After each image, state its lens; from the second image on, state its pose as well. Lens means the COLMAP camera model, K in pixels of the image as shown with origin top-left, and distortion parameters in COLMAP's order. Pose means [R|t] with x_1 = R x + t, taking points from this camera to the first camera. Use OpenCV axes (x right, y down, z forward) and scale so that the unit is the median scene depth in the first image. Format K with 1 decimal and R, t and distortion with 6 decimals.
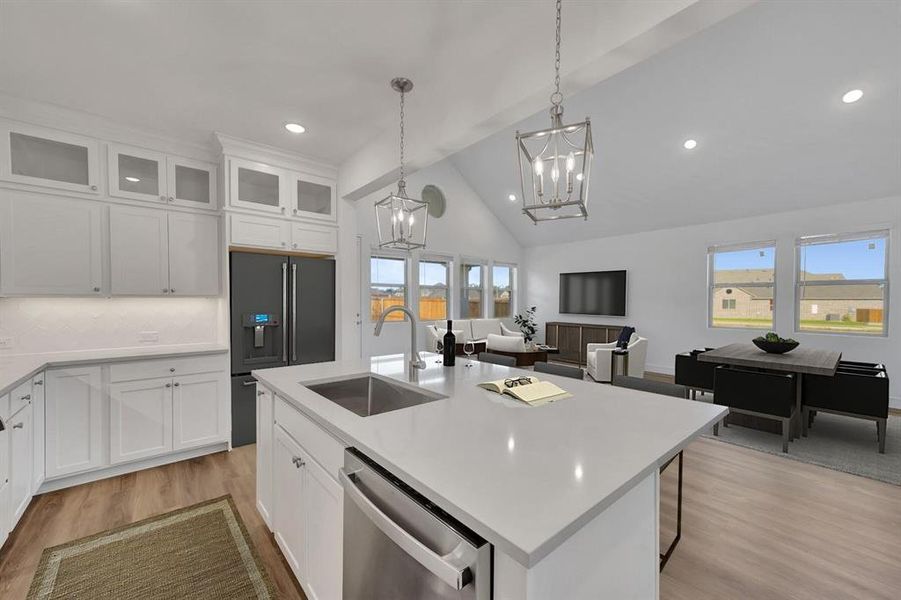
lens RADIAL K [[359.0, 0, 449.5], [0, 359.0, 301.8], [0, 0, 1]] dist [-0.000100, -0.000055]
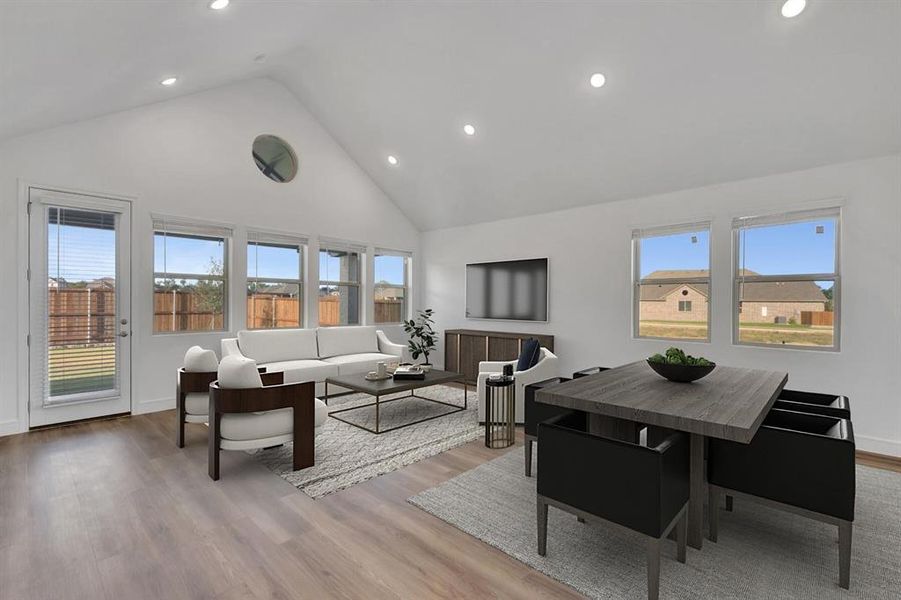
lens RADIAL K [[396.2, 0, 464.8], [0, 396.2, 299.4], [0, 0, 1]] dist [-0.020434, -0.000017]
pose [[0.990559, 0.004697, 0.137005, 0.196280], [-0.003519, 0.999955, -0.008839, -0.000353], [-0.137040, 0.008273, 0.990531, 0.176159]]
